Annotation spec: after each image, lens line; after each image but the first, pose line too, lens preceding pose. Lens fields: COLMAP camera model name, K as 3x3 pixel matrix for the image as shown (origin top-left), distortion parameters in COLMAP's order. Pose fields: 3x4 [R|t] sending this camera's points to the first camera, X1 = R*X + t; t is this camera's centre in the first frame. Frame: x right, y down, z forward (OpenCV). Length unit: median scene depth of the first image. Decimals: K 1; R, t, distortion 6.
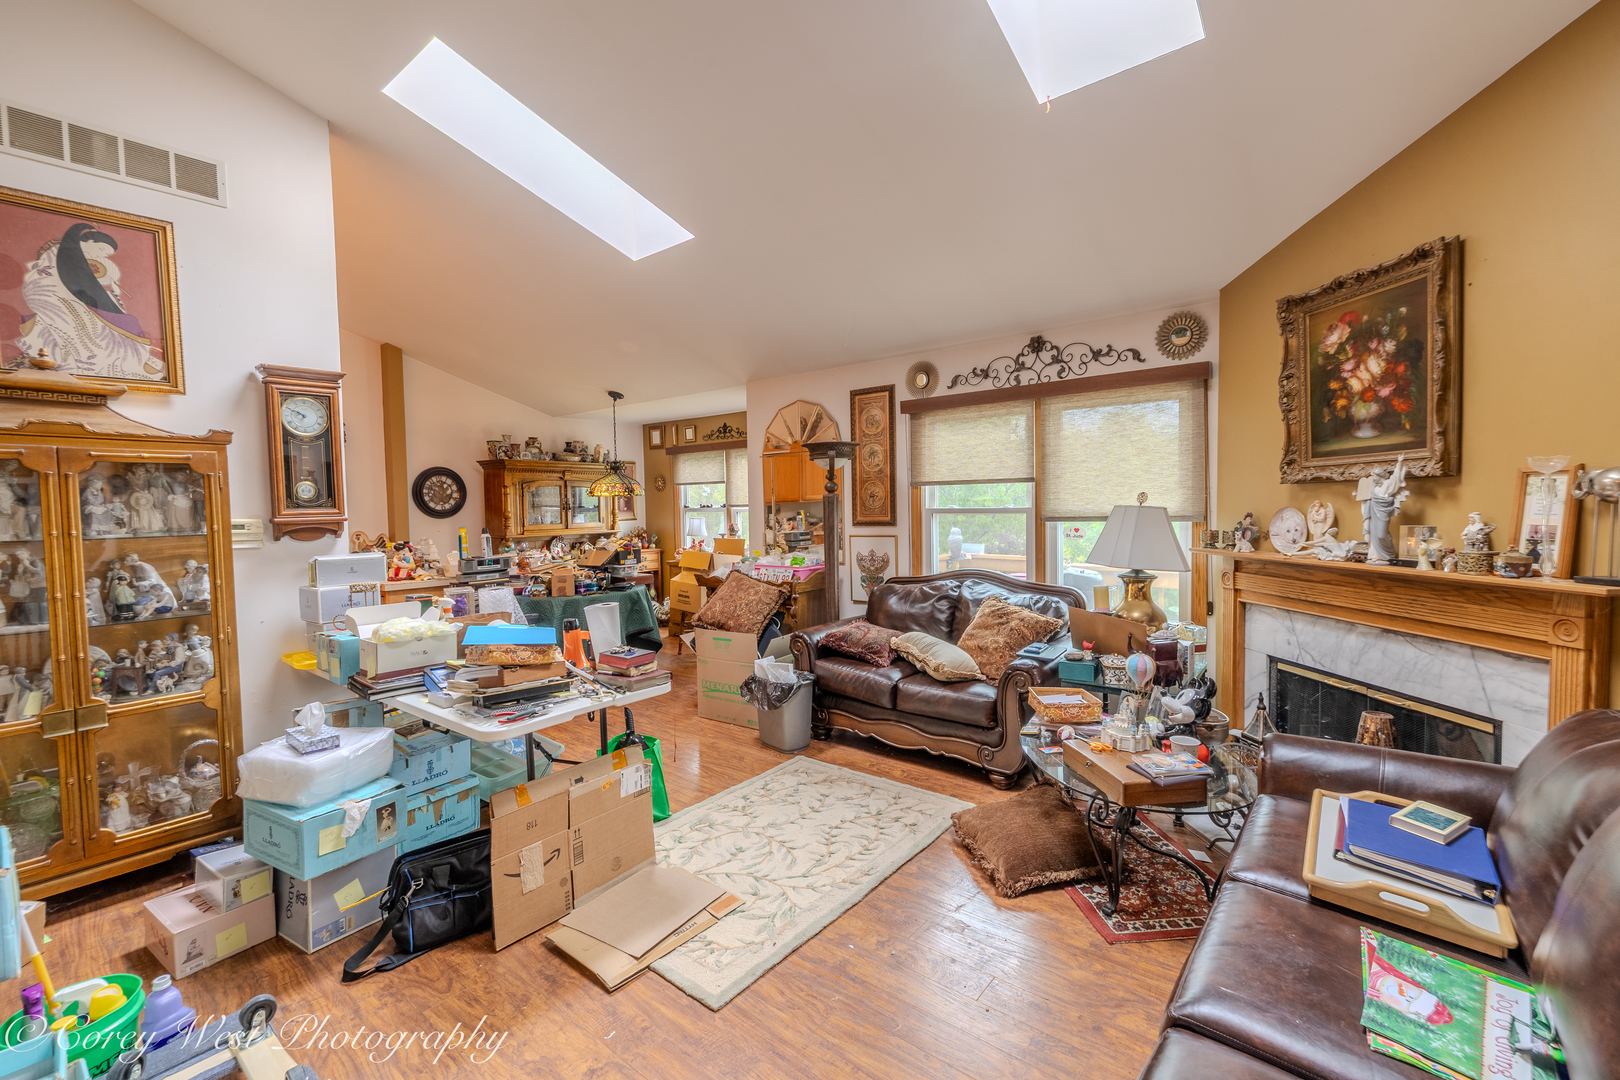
lens RADIAL K [[723.1, 0, 813.3], [0, 723.1, 505.5], [0, 0, 1]] dist [-0.019919, 0.000089]
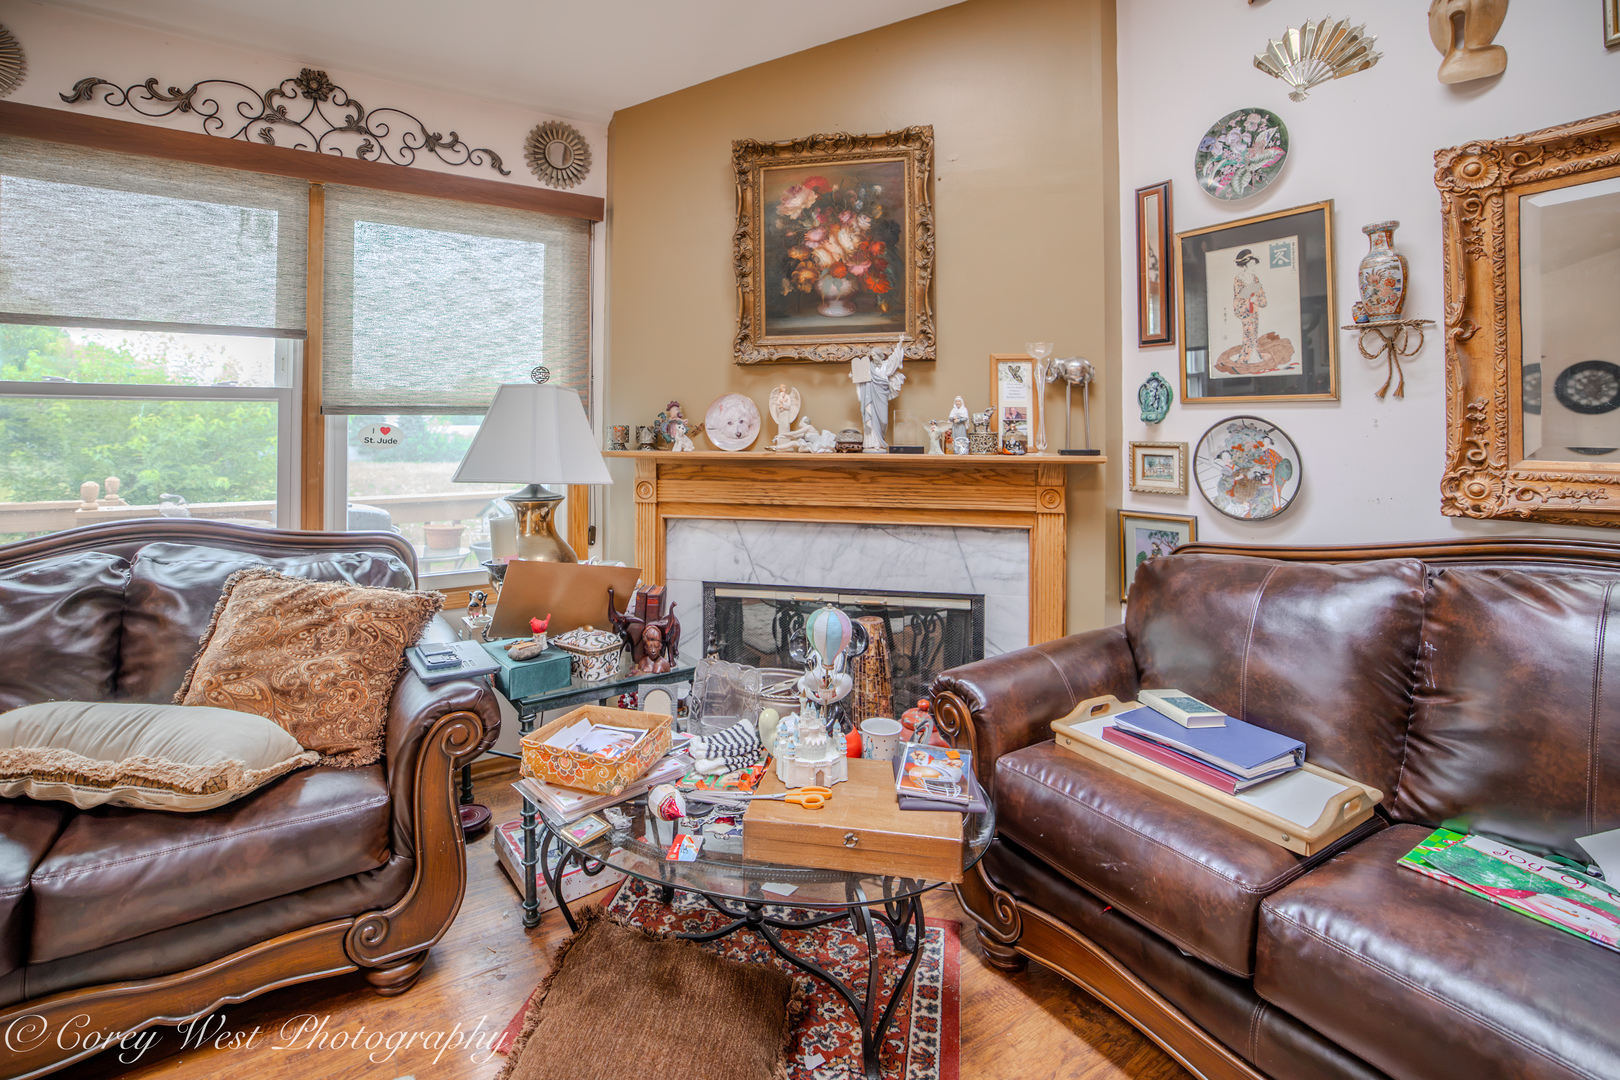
lens RADIAL K [[741.6, 0, 811.6], [0, 741.6, 399.7], [0, 0, 1]] dist [-0.042019, 0.021434]
pose [[0.301229, 0.048104, 0.952338, -0.115467], [-0.000393, 0.998733, -0.050323, 0.052025], [-0.953552, 0.014785, 0.300866, 0.663533]]
